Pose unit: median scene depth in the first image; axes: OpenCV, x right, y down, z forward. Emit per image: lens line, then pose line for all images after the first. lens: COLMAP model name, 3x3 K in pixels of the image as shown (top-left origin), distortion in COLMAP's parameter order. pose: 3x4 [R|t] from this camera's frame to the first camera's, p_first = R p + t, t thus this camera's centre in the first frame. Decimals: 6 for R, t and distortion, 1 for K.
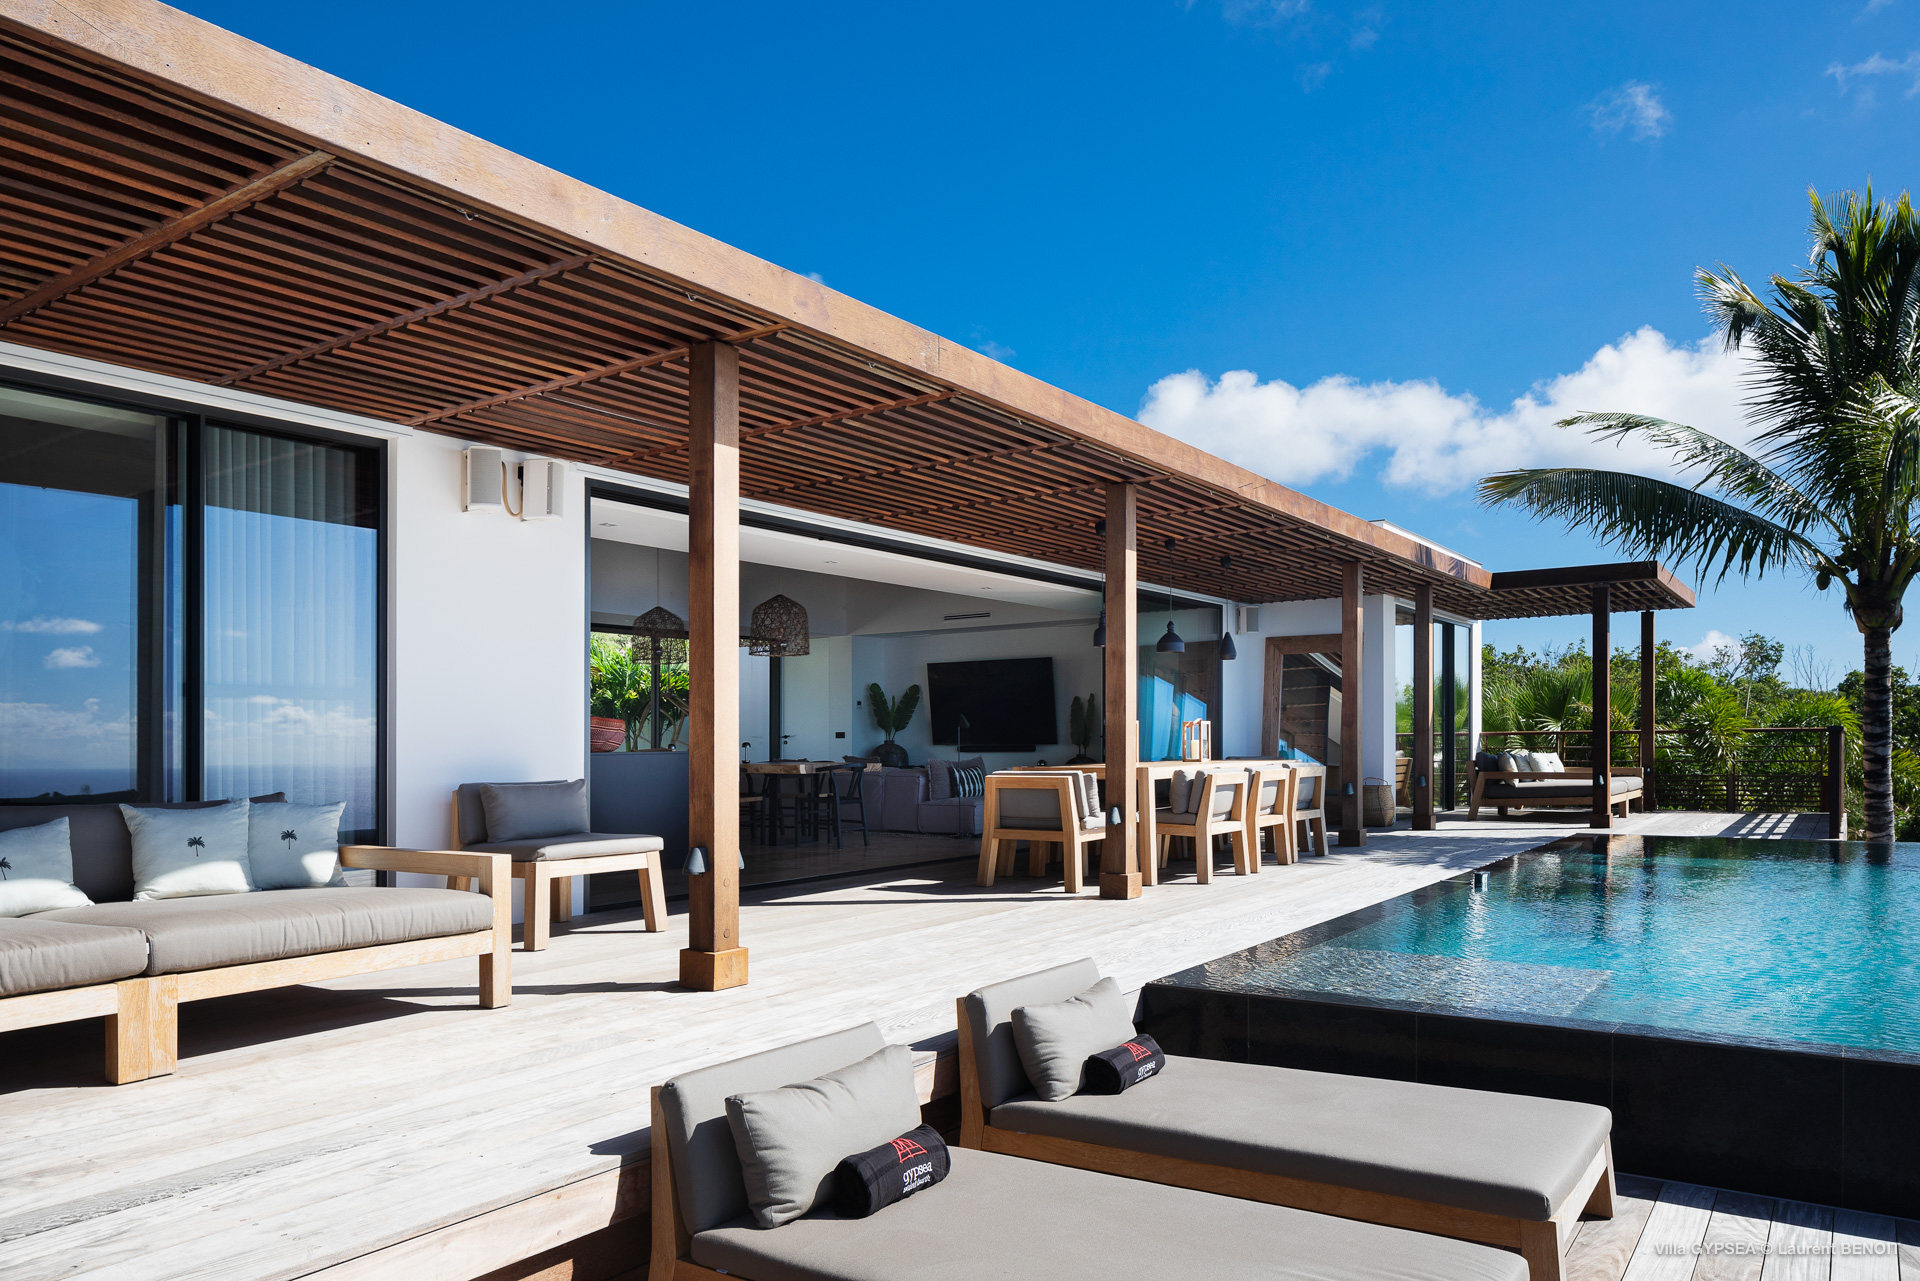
lens RADIAL K [[1376.9, 0, 961.8], [0, 1376.9, 640.6], [0, 0, 1]] dist [-0.020762, 0.002768]
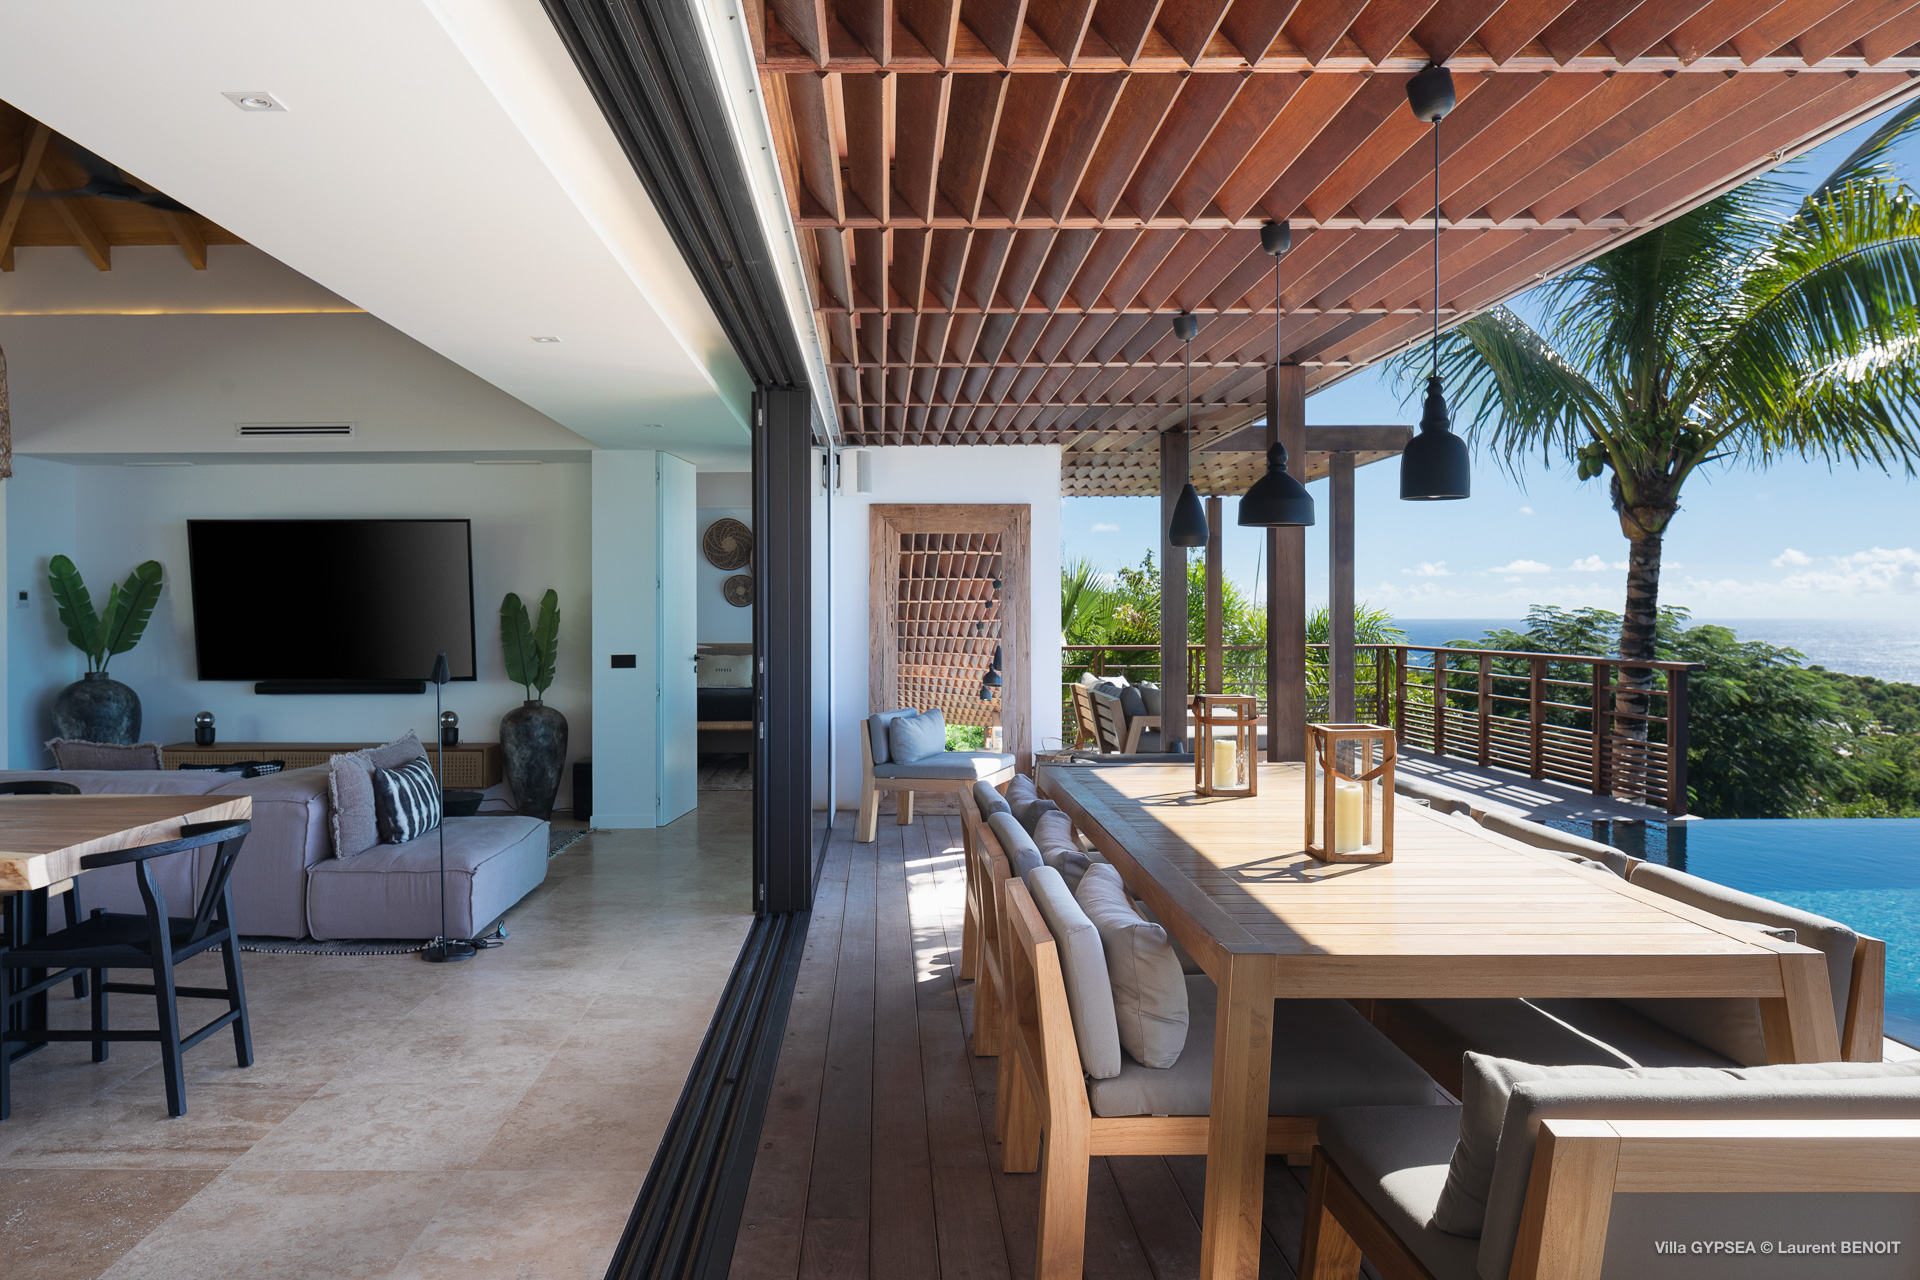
lens RADIAL K [[1376.9, 0, 952.1], [0, 1376.9, 639.0], [0, 0, 1]] dist [-0.020762, 0.002768]
pose [[0.831895, 0.001150, 0.554931, -0.070493], [-0.046589, 0.996612, 0.067776, 0.012511], [-0.552973, -0.082237, 0.829131, 0.425759]]
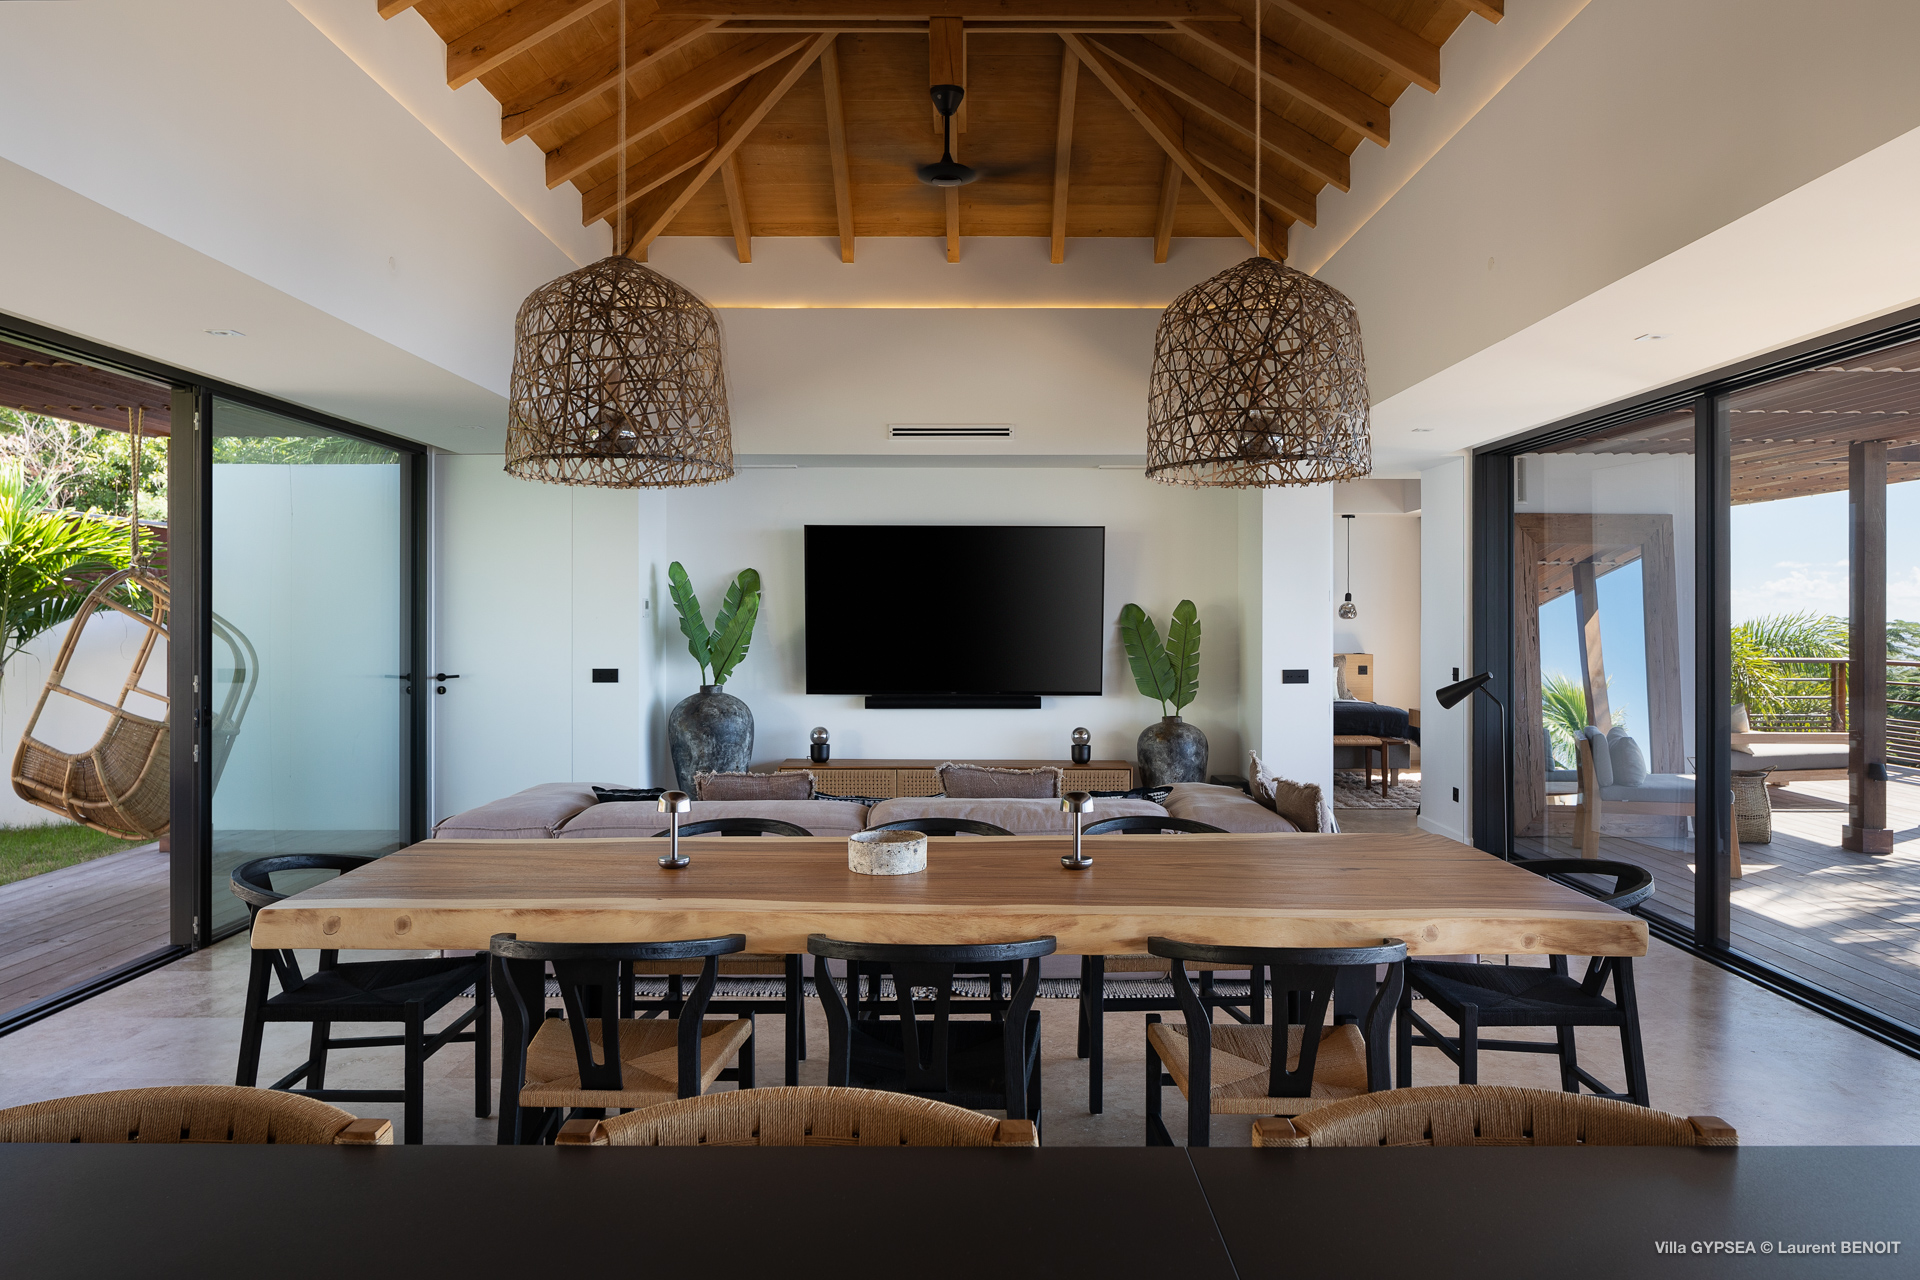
lens RADIAL K [[1376.9, 0, 964.7], [0, 1376.9, 633.8], [0, 0, 1]] dist [-0.020762, 0.002768]
pose [[0.826398, 0.006240, 0.563052, -0.251488], [-0.051299, 0.996615, 0.064247, 0.020221], [-0.560745, -0.081978, 0.823920, 0.573066]]
